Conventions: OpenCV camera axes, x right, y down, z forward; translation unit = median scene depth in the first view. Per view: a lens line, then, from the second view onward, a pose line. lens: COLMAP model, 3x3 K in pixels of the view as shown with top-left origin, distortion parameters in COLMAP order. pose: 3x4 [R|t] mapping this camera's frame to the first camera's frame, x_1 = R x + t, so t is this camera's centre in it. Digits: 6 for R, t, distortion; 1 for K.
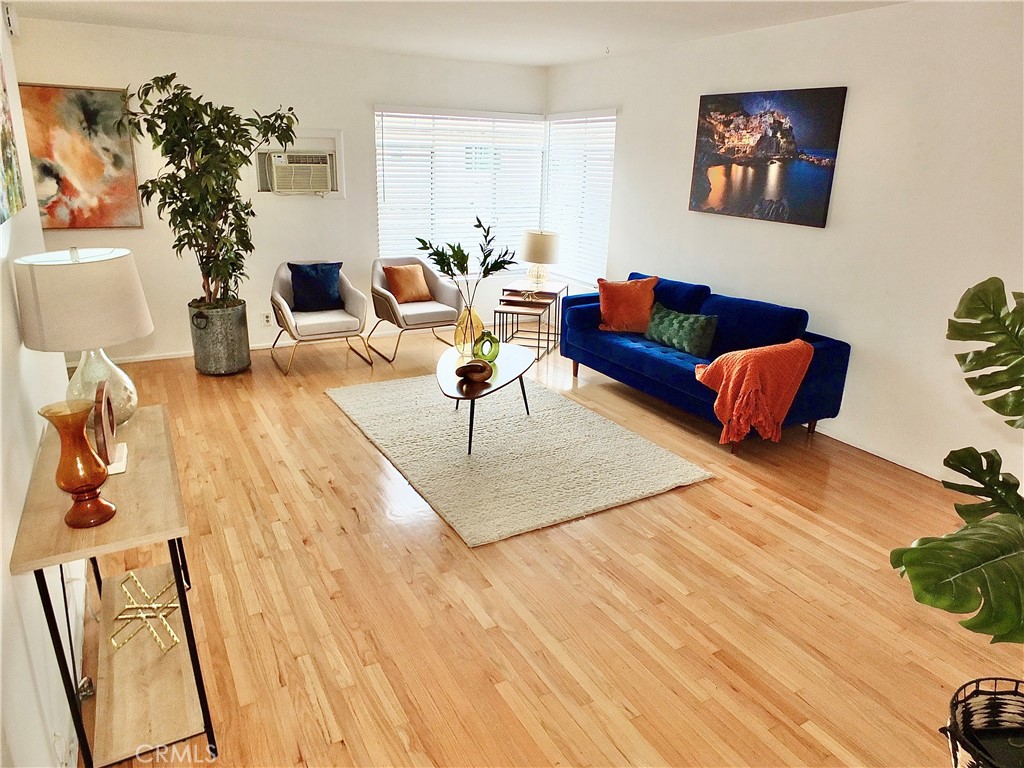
lens RADIAL K [[695.5, 0, 508.9], [0, 695.5, 382.0], [0, 0, 1]] dist [-0.039351, 0.014219]
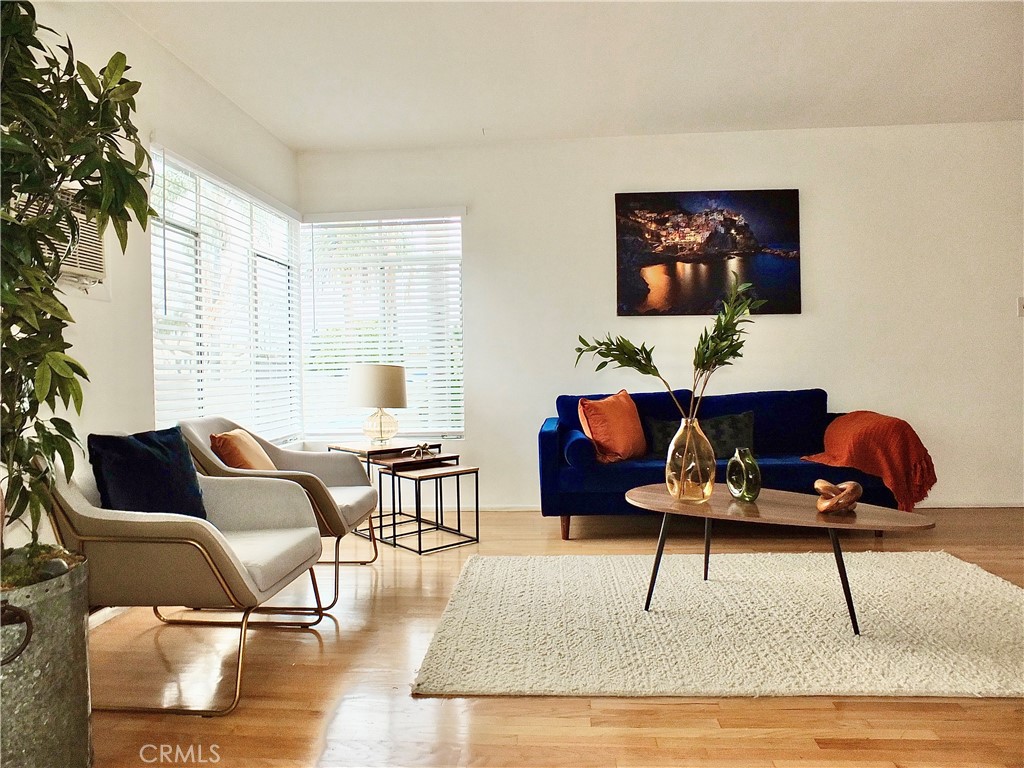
lens RADIAL K [[695.5, 0, 508.4], [0, 695.5, 383.5], [0, 0, 1]] dist [-0.039351, 0.014219]
pose [[0.554456, -0.052944, 0.830527, -0.577006], [0.286835, 0.948982, -0.130994, -0.093369], [-0.781220, 0.310855, 0.541355, 0.681165]]
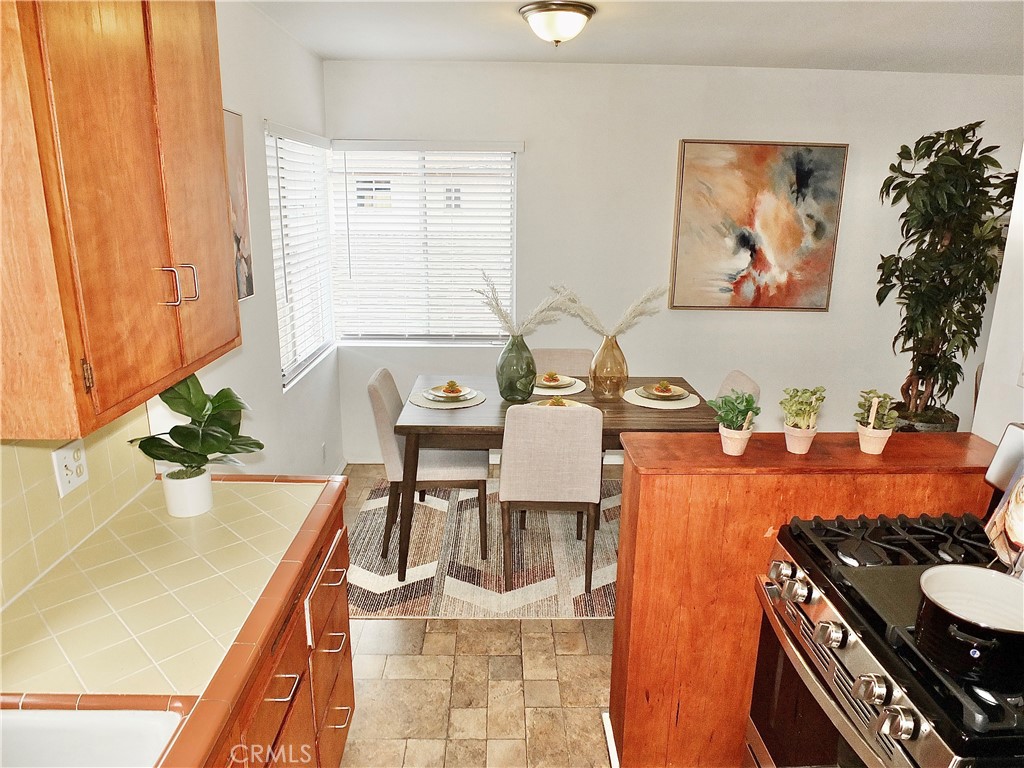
lens RADIAL K [[695.5, 0, 512.3], [0, 695.5, 384.6], [0, 0, 1]] dist [-0.039351, 0.014219]
pose [[0.885436, 0.103845, -0.453012, -0.515215], [-0.130480, 0.991060, -0.027846, -0.068660], [0.446070, 0.083765, 0.891070, 0.114864]]
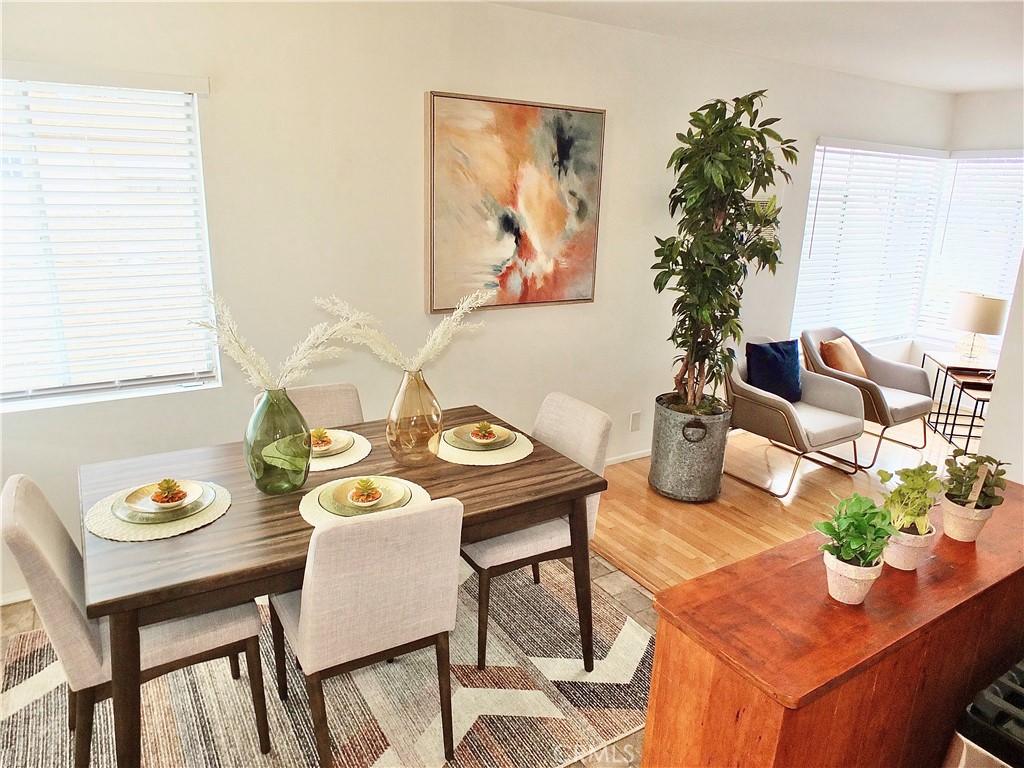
lens RADIAL K [[695.5, 0, 508.9], [0, 695.5, 387.1], [0, 0, 1]] dist [-0.039351, 0.014219]
pose [[0.998531, -0.013867, 0.052373, -0.704225], [0.015162, 0.999587, -0.024421, -0.124487], [-0.052013, 0.025179, 0.998329, 0.295664]]
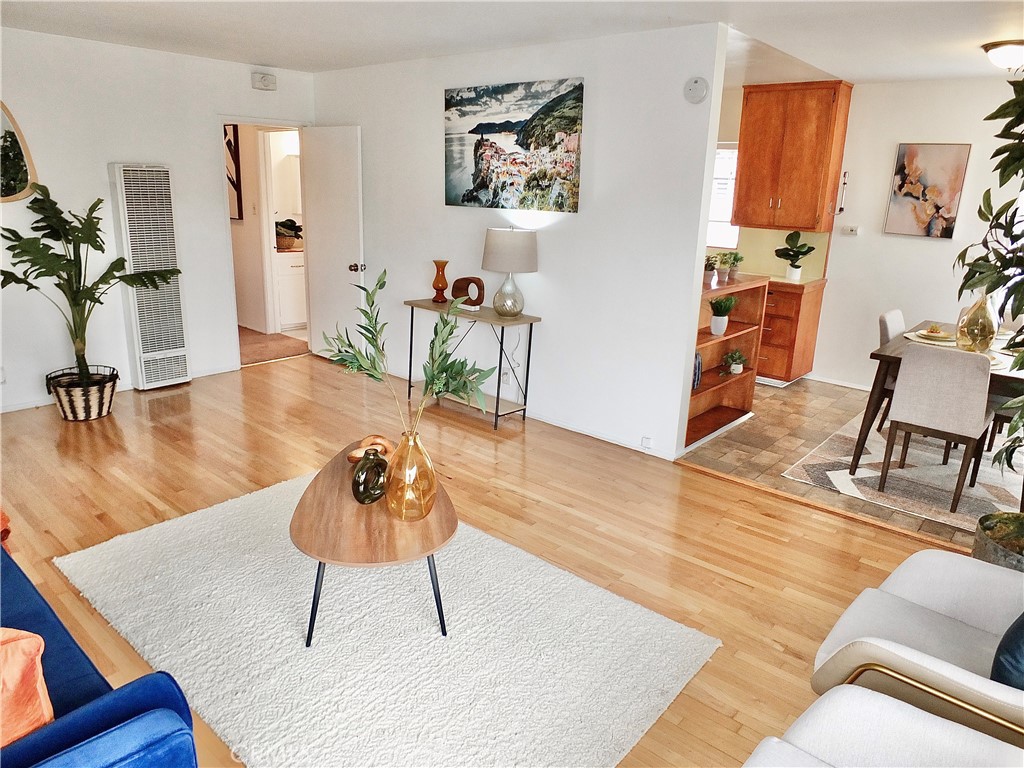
lens RADIAL K [[695.5, 0, 515.4], [0, 695.5, 382.5], [0, 0, 1]] dist [-0.039351, 0.014219]
pose [[-0.937744, 0.041572, -0.344829, 0.048194], [-0.158892, 0.831485, 0.532341, -0.405315], [0.308851, 0.553990, -0.773115, 1.264051]]
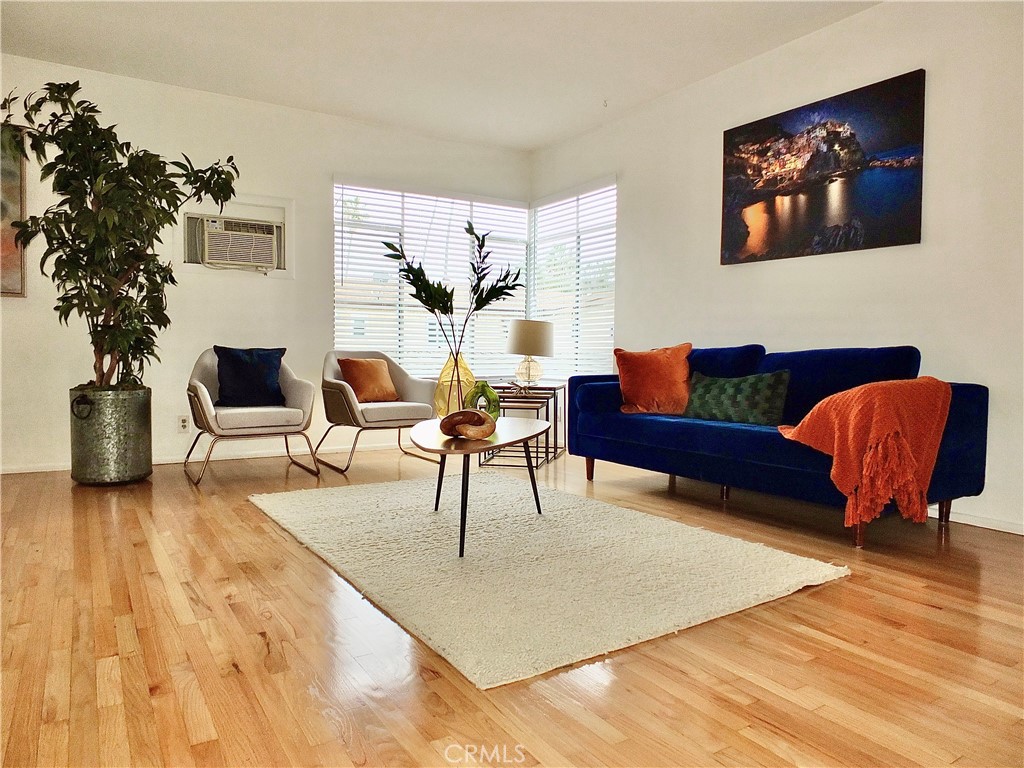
lens RADIAL K [[695.5, 0, 508.7], [0, 695.5, 382.4], [0, 0, 1]] dist [-0.039351, 0.014219]
pose [[0.998221, -0.016864, 0.057189, -0.038206], [0.031551, 0.963272, -0.266669, 0.097122], [-0.050592, 0.267999, 0.962090, 0.278529]]
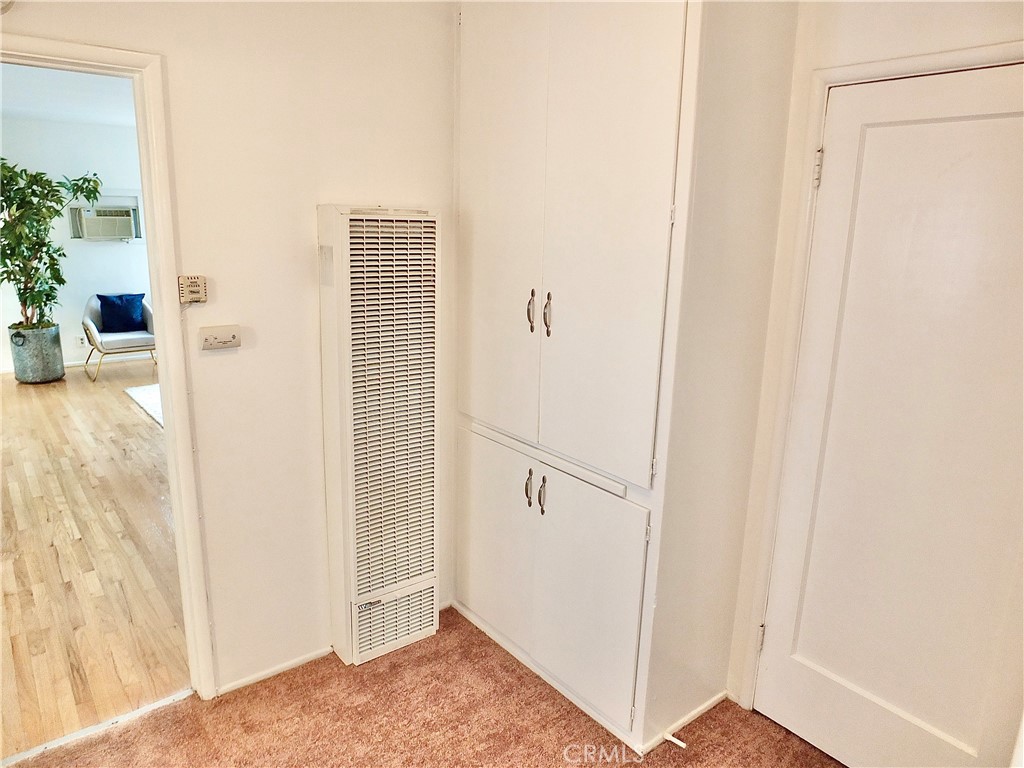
lens RADIAL K [[695.5, 0, 512.5], [0, 695.5, 382.0], [0, 0, 1]] dist [-0.039351, 0.014219]
pose [[0.984307, -0.041506, 0.171513, 0.227754], [0.053877, 0.996222, -0.068114, 0.125585], [-0.168038, 0.076286, 0.982824, -0.378423]]
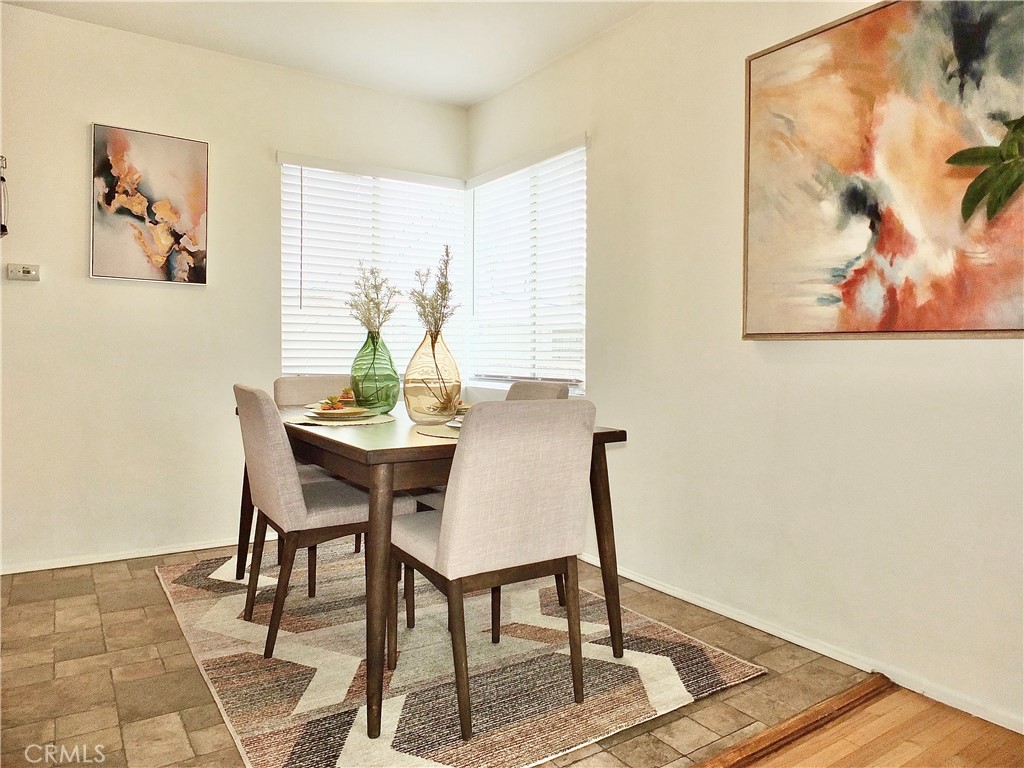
lens RADIAL K [[695.5, 0, 514.5], [0, 695.5, 381.8], [0, 0, 1]] dist [-0.039351, 0.014219]
pose [[0.086837, 0.015256, -0.996106, -0.256174], [-0.313572, 0.949478, -0.012794, -0.125559], [0.945585, 0.313462, 0.087234, 0.783087]]
